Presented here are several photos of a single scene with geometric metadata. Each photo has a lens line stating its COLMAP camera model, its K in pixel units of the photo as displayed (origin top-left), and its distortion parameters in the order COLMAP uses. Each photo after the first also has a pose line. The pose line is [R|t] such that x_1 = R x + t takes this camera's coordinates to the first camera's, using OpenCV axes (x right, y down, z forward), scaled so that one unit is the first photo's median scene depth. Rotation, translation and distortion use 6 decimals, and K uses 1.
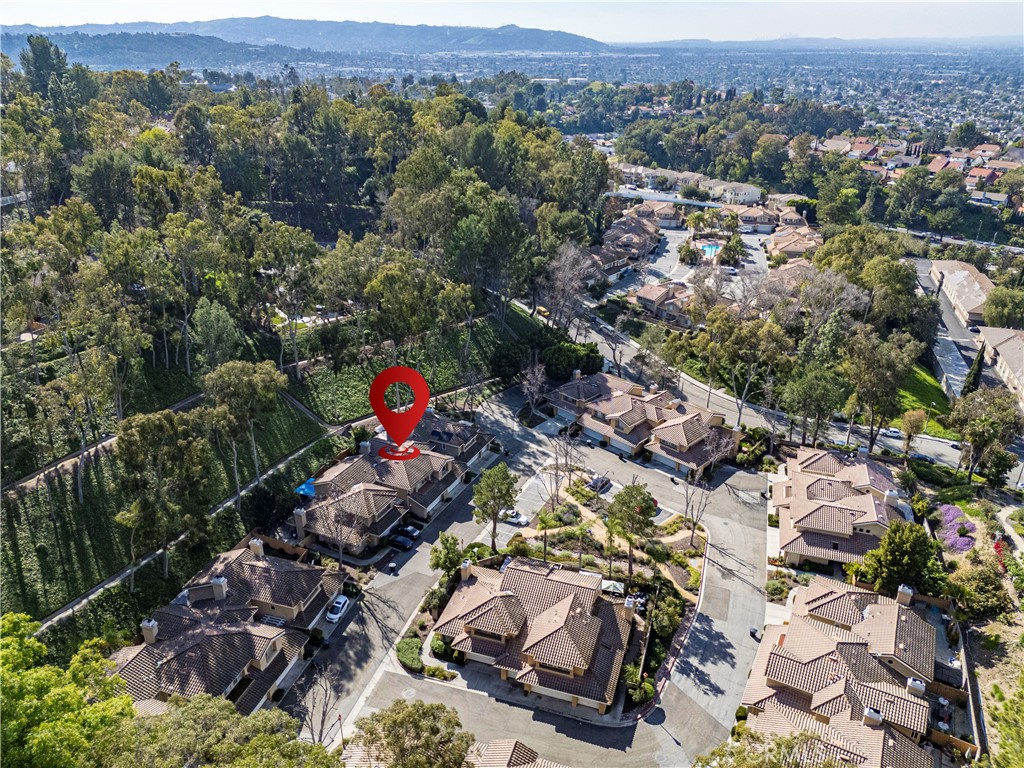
lens RADIAL K [[752.5, 0, 512.6], [0, 752.5, 383.1], [0, 0, 1]] dist [0.053163, -0.044408]
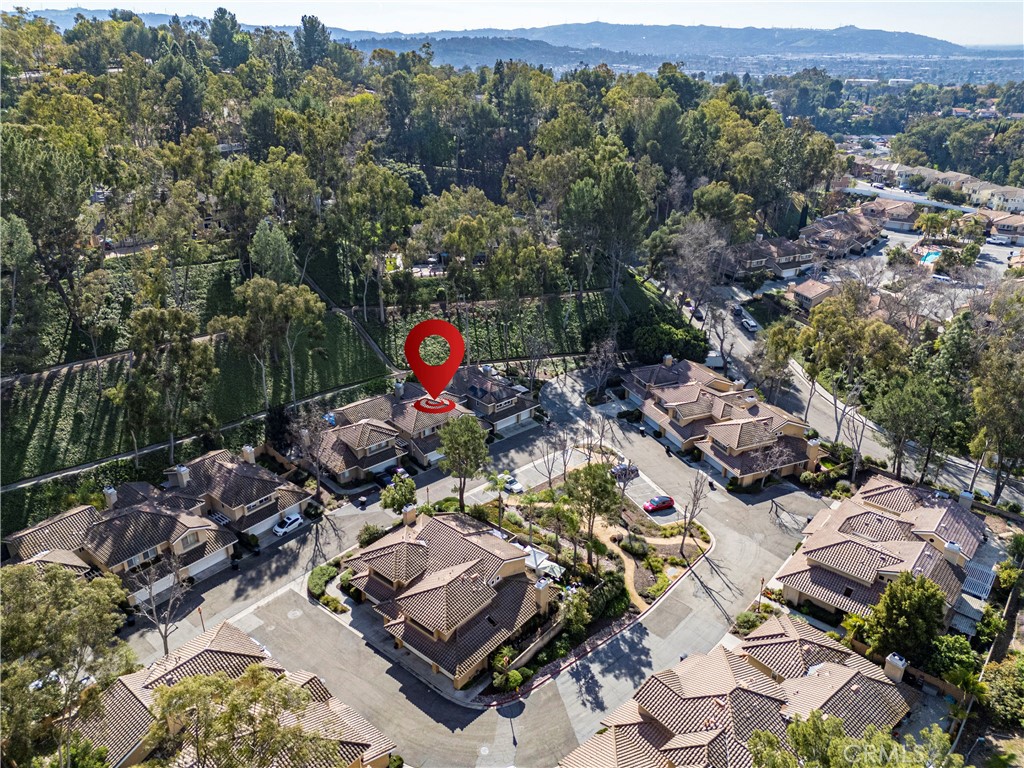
lens RADIAL K [[752.5, 0, 512.0], [0, 752.5, 384.9], [0, 0, 1]] dist [0.053163, -0.044408]
pose [[0.925781, 0.155756, -0.344484, 0.279450], [-0.156941, 0.987301, 0.024631, 0.030510], [0.343946, 0.031260, 0.938469, 0.107488]]
